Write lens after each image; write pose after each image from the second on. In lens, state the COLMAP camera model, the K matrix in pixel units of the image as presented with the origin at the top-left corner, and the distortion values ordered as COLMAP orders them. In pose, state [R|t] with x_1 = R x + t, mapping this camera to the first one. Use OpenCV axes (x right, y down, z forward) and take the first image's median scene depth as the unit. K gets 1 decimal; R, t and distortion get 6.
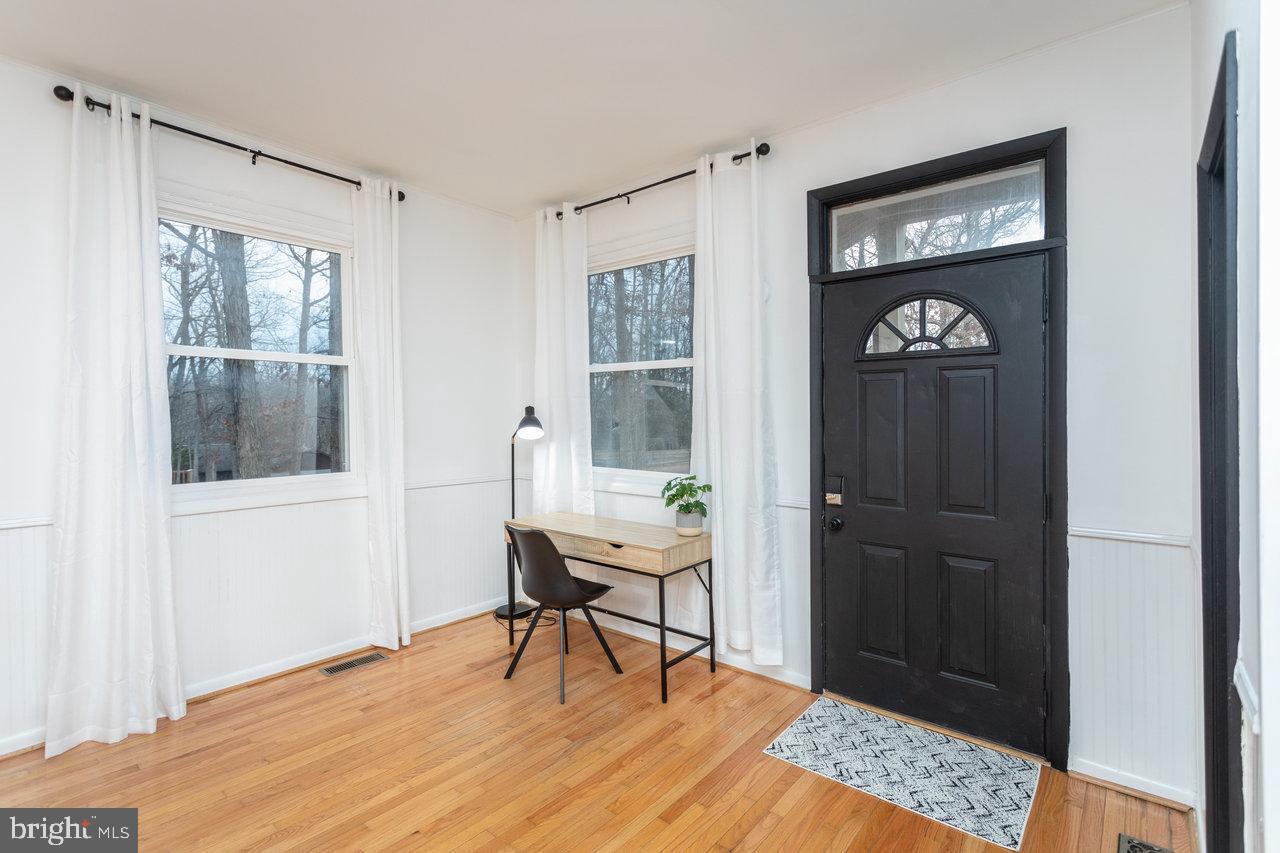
lens RADIAL K [[606.5, 0, 640.9], [0, 606.5, 420.4], [0, 0, 1]] dist [0.002726, 0.001252]
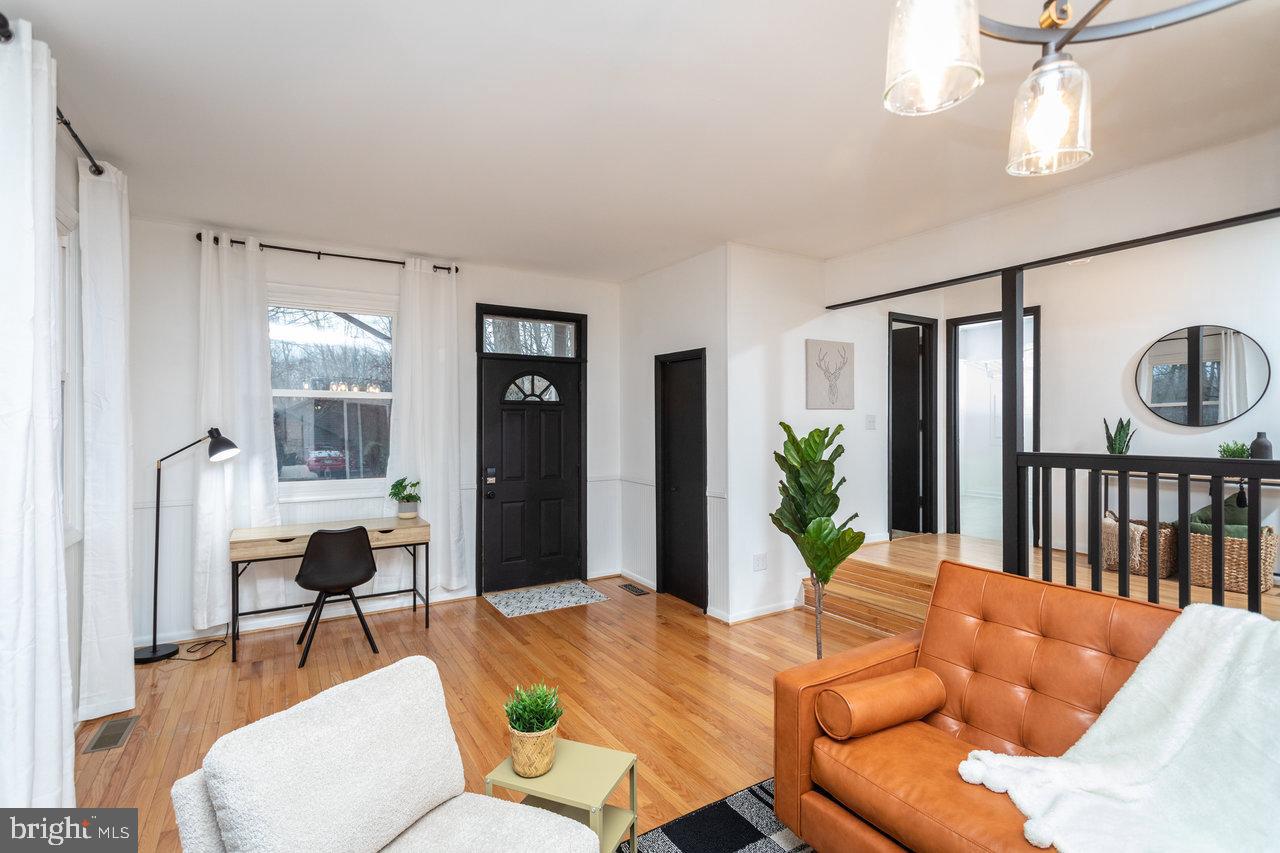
lens RADIAL K [[606.5, 0, 638.8], [0, 606.5, 421.5], [0, 0, 1]] dist [0.002726, 0.001252]
pose [[0.313207, 0.003700, 0.949678, -1.188490], [0.011383, 0.999906, -0.007650, -0.023599], [-0.949617, 0.013206, 0.313135, 0.034063]]
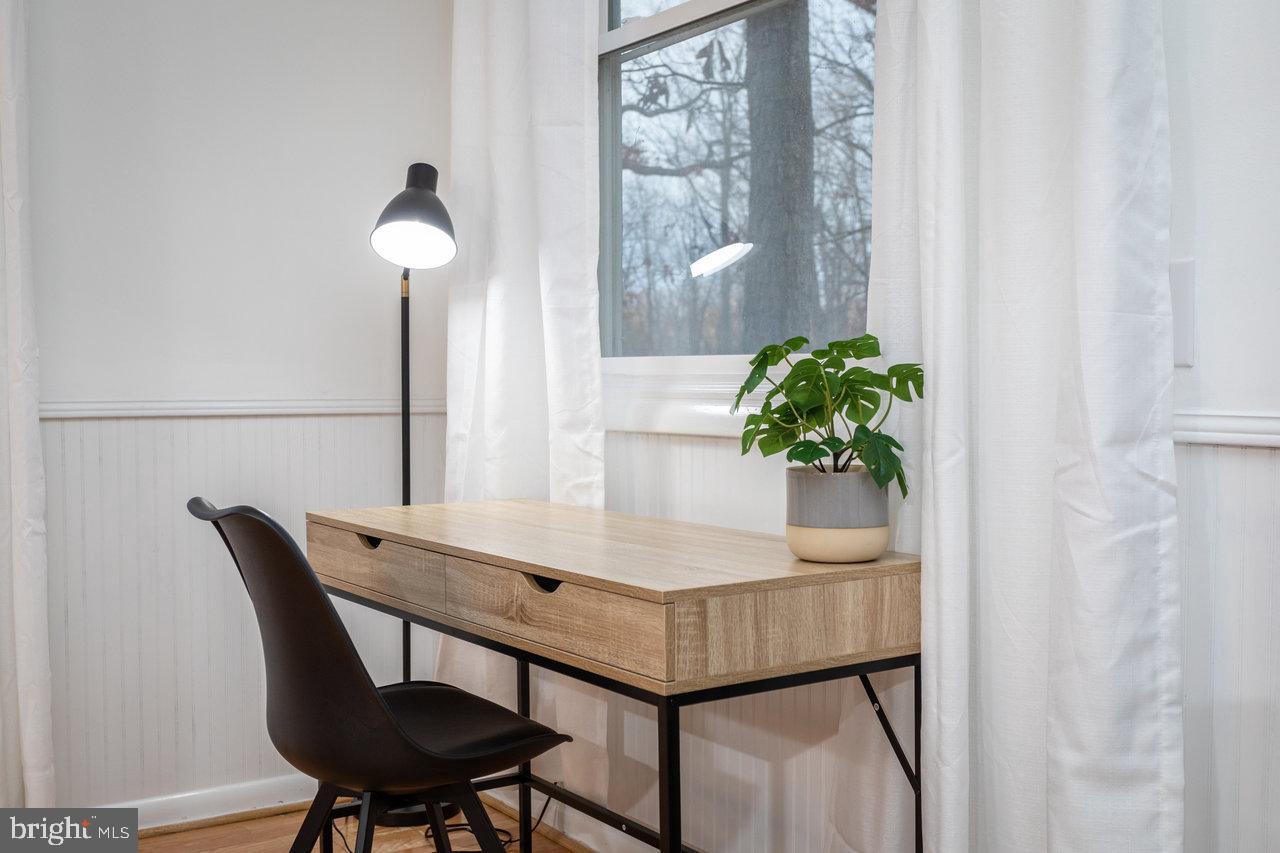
lens RADIAL K [[1398.8, 0, 643.1], [0, 1398.8, 437.8], [0, 0, 1]] dist [-0.002343, 0.000000]
pose [[0.956626, 0.010233, -0.291139, 0.186347], [-0.000786, 0.999470, 0.032545, 0.125222], [0.291318, -0.030904, 0.956127, 0.431589]]
